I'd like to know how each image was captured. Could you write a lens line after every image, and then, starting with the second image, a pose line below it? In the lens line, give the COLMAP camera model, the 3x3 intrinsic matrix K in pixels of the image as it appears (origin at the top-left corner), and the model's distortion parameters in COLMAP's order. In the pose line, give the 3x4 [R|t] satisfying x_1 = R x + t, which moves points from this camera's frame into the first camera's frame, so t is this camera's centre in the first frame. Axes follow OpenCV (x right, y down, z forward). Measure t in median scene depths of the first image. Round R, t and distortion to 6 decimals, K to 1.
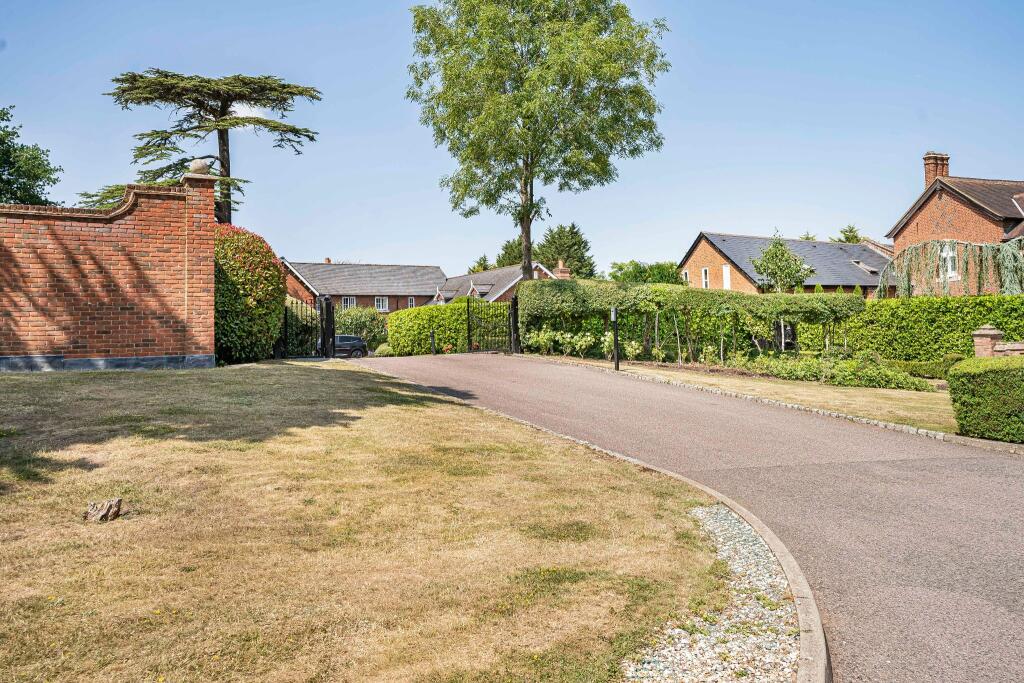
lens RADIAL K [[827.1, 0, 512.0], [0, 827.1, 341.5], [0, 0, 1]] dist [0.000375, 0.000095]
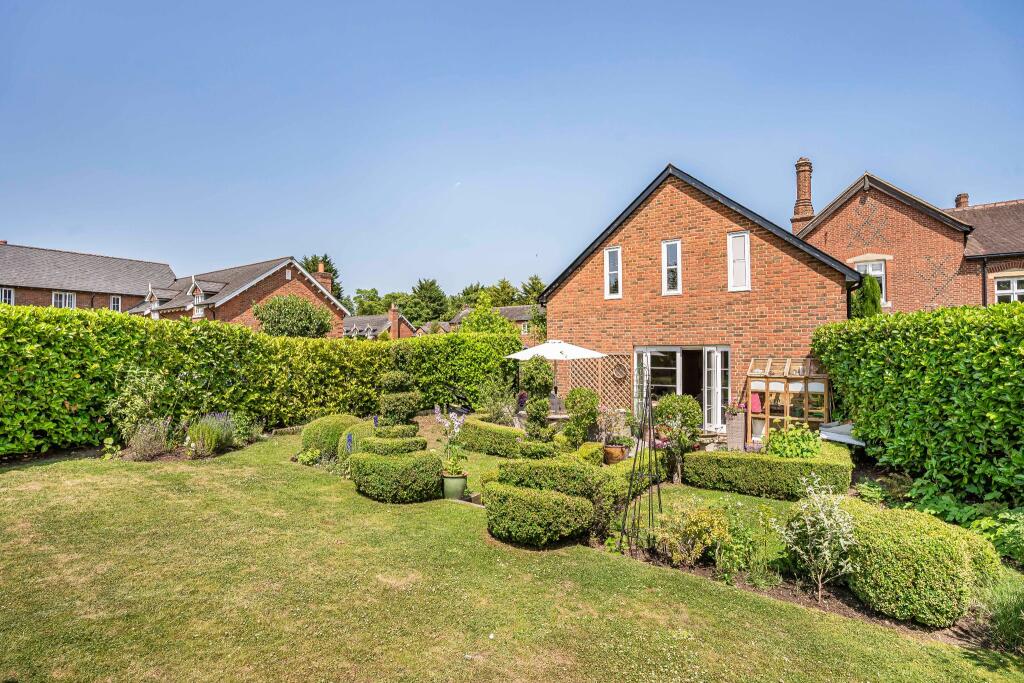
lens RADIAL K [[482.7, 0, 512.0], [0, 482.7, 341.5], [0, 0, 1]] dist [-0.000118, -0.000004]
pose [[0.895732, 0.036106, 0.443127, 0.015411], [-0.030289, 0.999337, -0.020199, -0.012288], [-0.443562, 0.004671, 0.896231, 0.422209]]
